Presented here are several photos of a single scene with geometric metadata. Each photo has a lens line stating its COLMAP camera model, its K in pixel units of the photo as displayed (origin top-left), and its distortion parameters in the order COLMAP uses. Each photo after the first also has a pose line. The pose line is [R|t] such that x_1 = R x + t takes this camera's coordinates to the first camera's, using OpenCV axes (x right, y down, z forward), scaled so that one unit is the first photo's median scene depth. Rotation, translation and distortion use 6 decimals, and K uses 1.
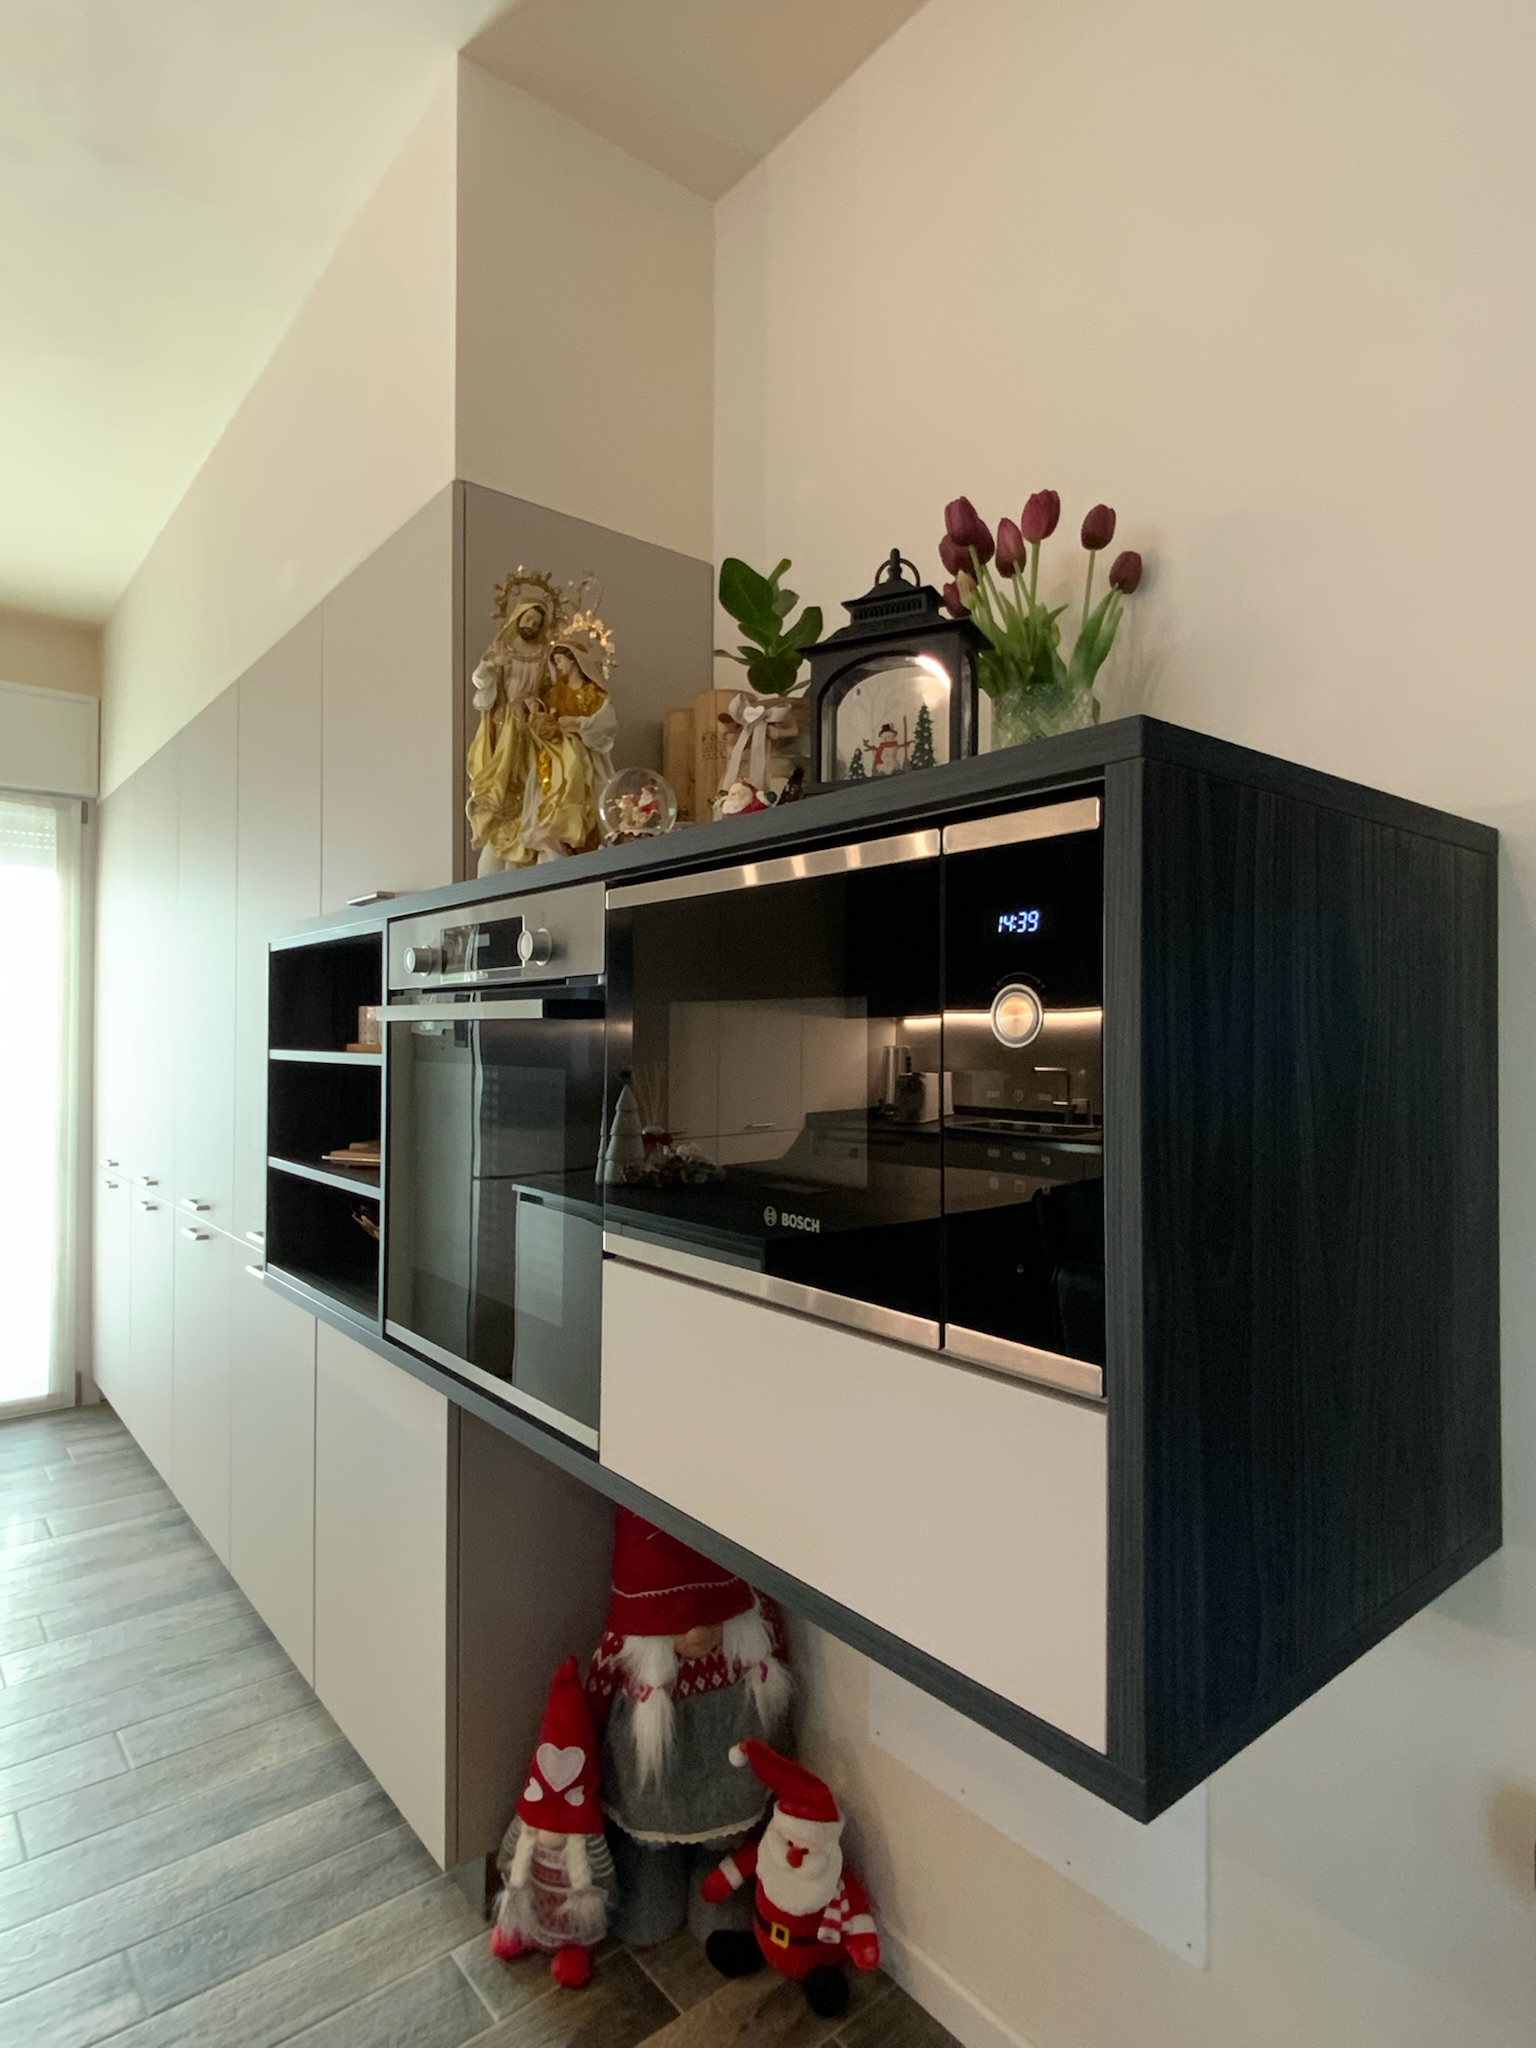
lens RADIAL K [[1112.4, 0, 759.9], [0, 1112.4, 1031.3], [0, 0, 1]] dist [0.057097, -0.050867]
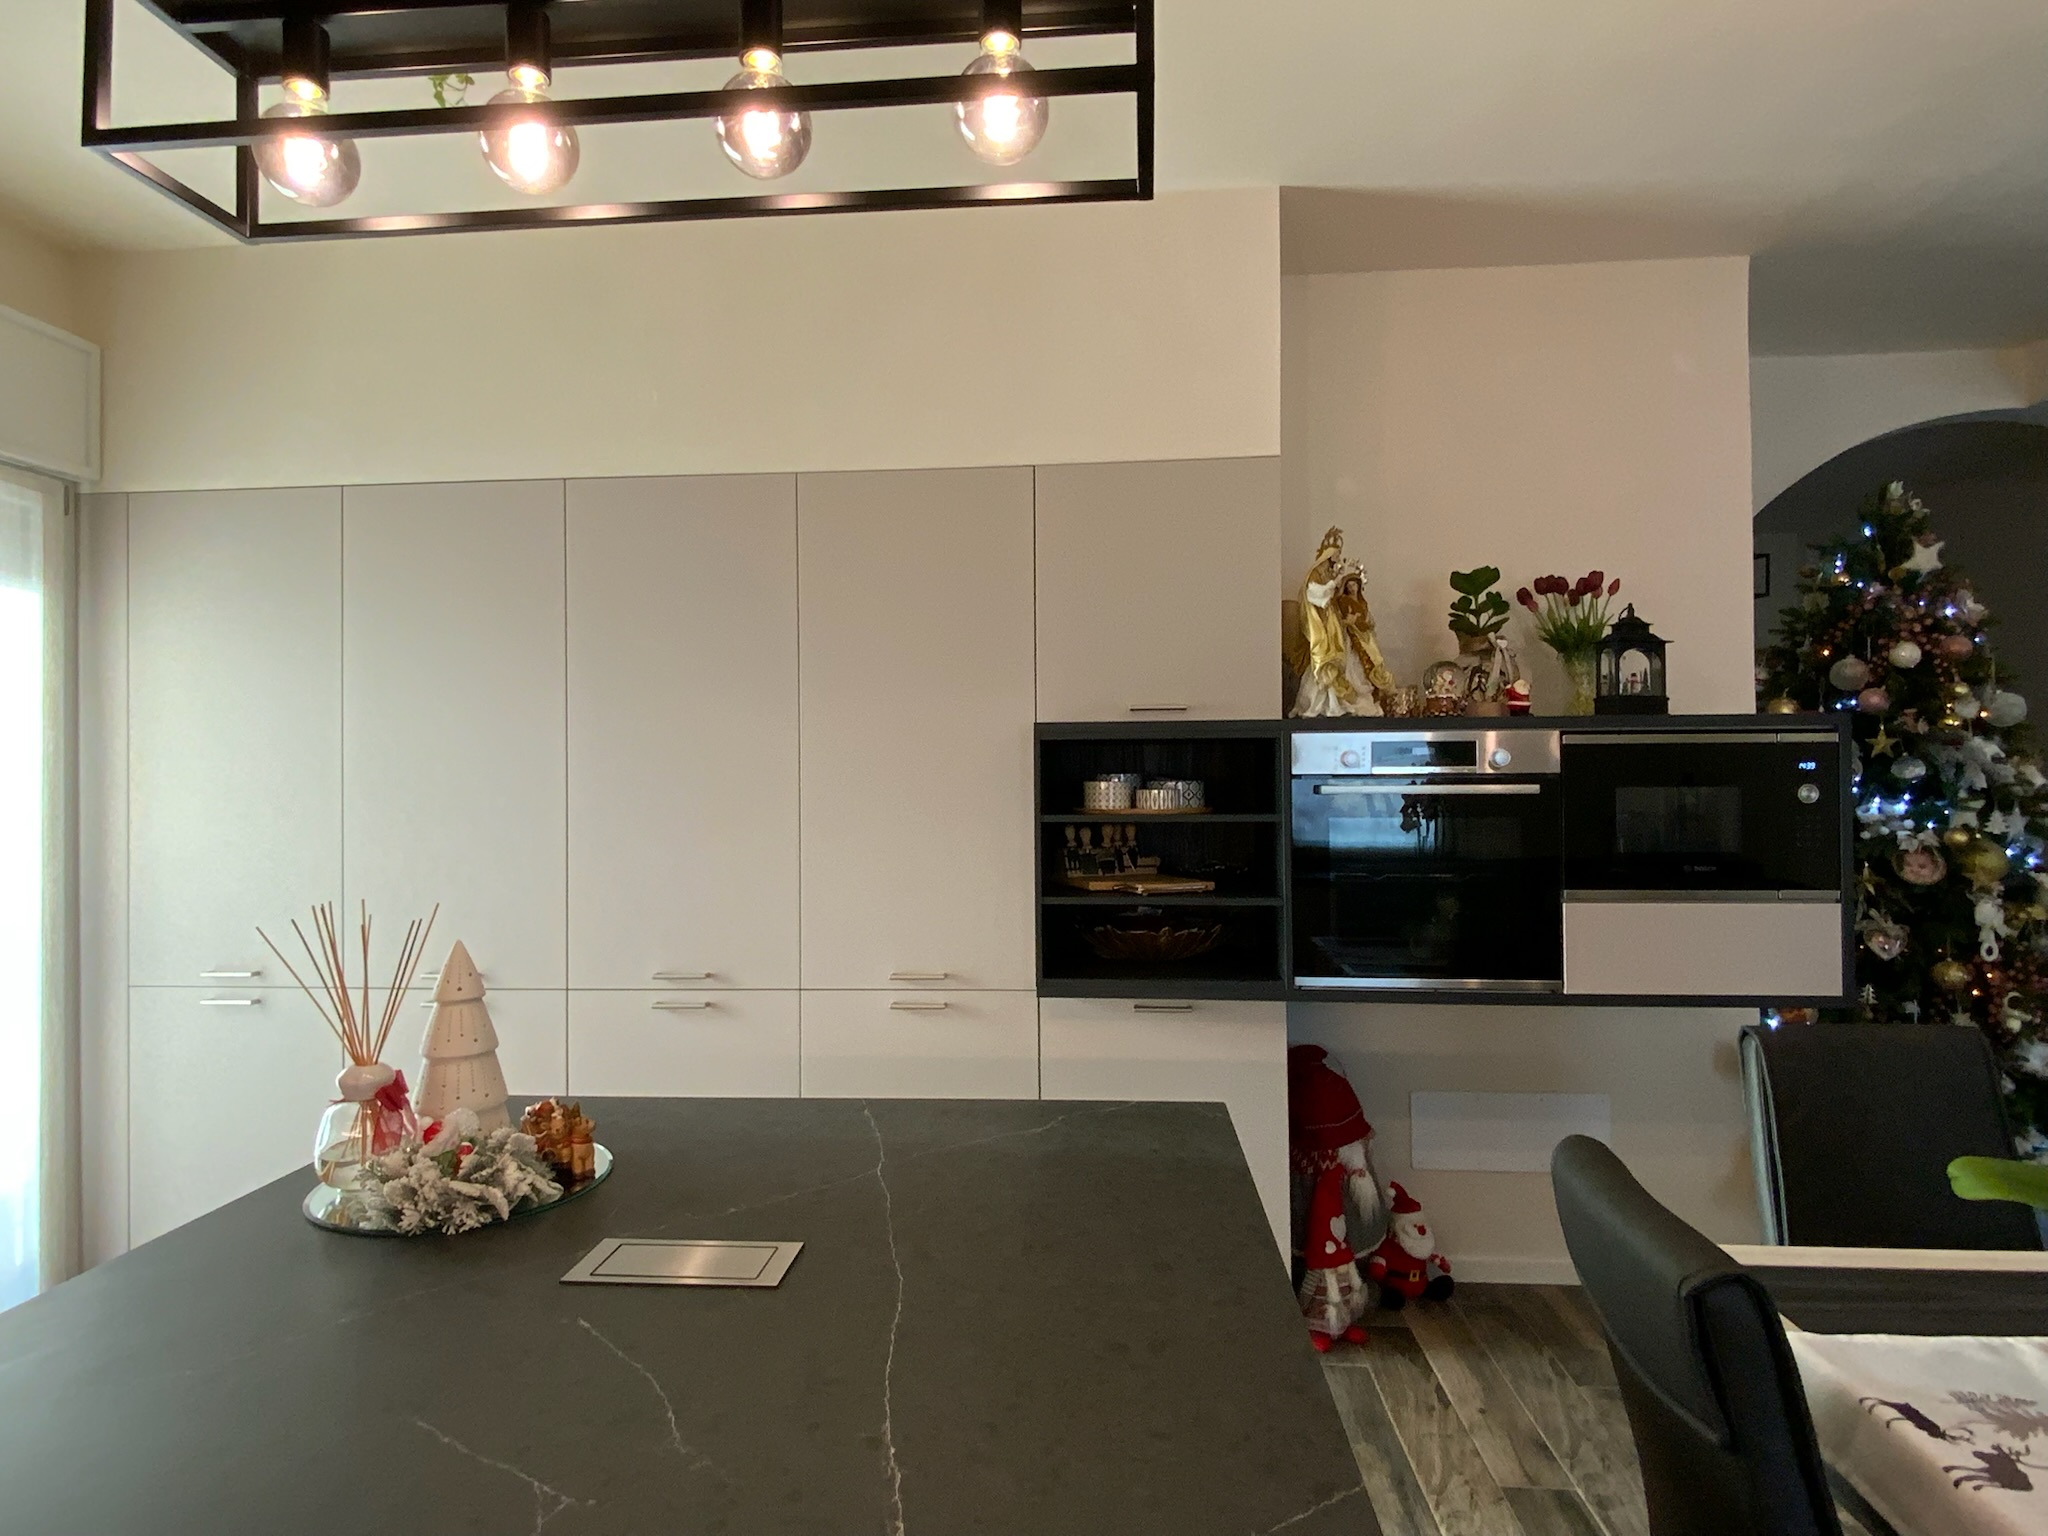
lens RADIAL K [[1112.4, 0, 1065.0], [0, 1112.4, 773.7], [0, 0, 1]] dist [0.057097, -0.050867]
pose [[0.694729, -0.005457, 0.719251, -1.710463], [0.006853, 0.999976, 0.000968, -0.042240], [-0.719239, 0.004257, 0.694749, 0.113902]]
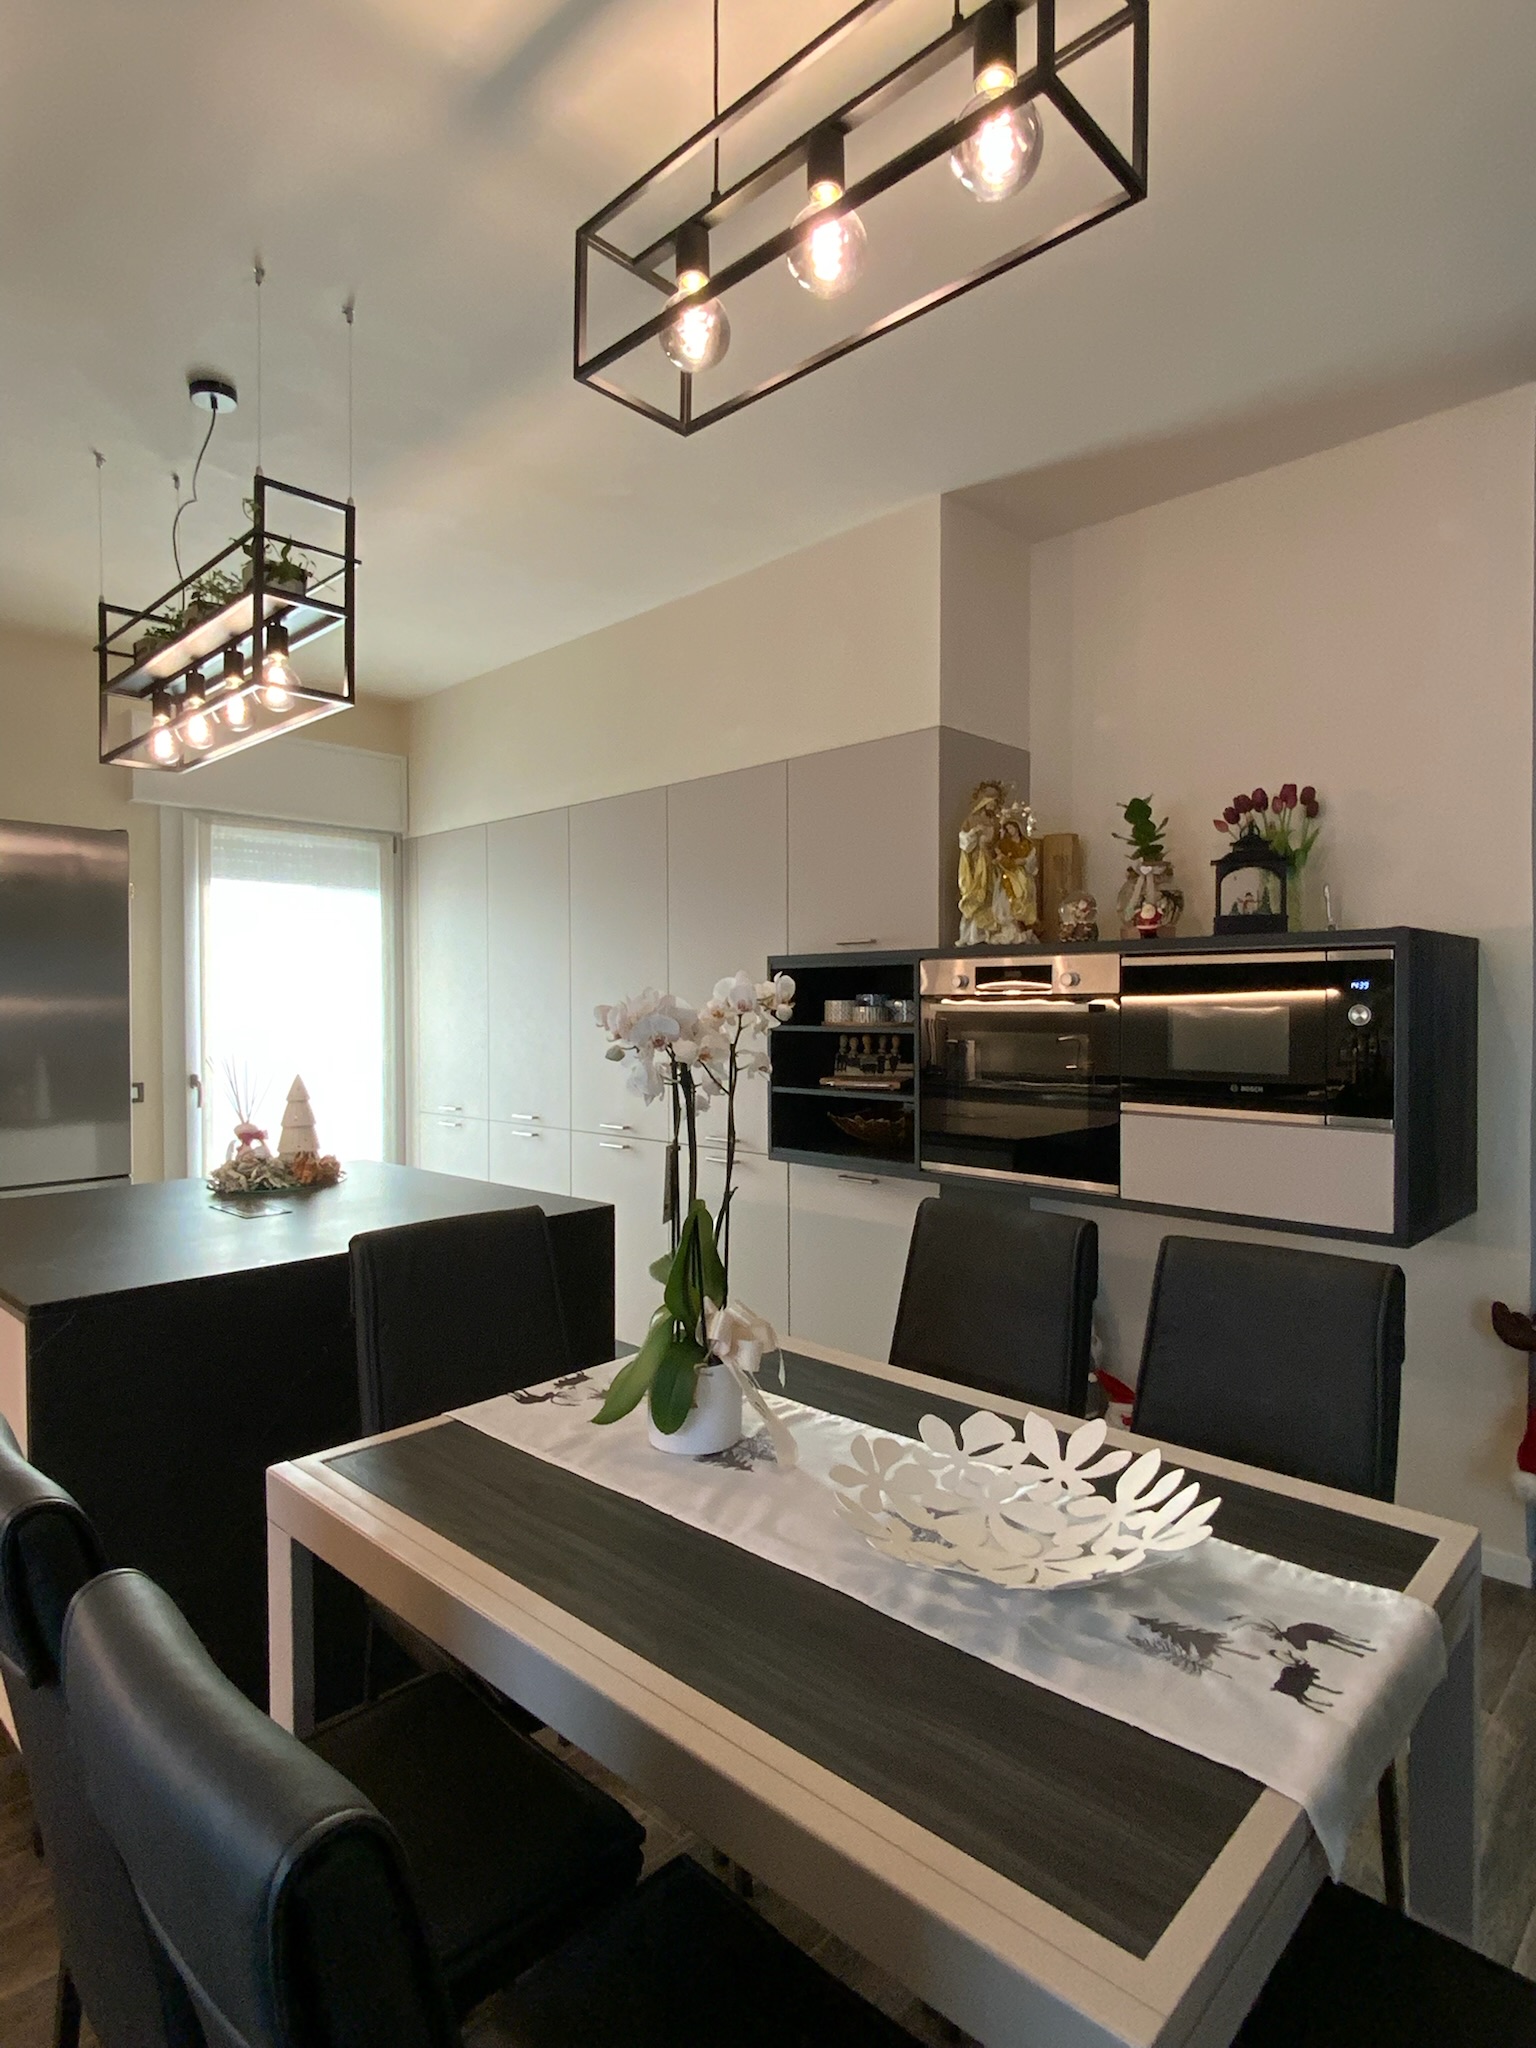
lens RADIAL K [[1110.1, 0, 768.0], [0, 1110.1, 1024.0], [0, 0, 1]] dist [0.091459, -0.133955]
pose [[0.992819, -0.009083, 0.119279, -0.824924], [0.006380, 0.999715, 0.023024, -0.033118], [-0.119454, -0.022097, 0.992594, -0.894056]]
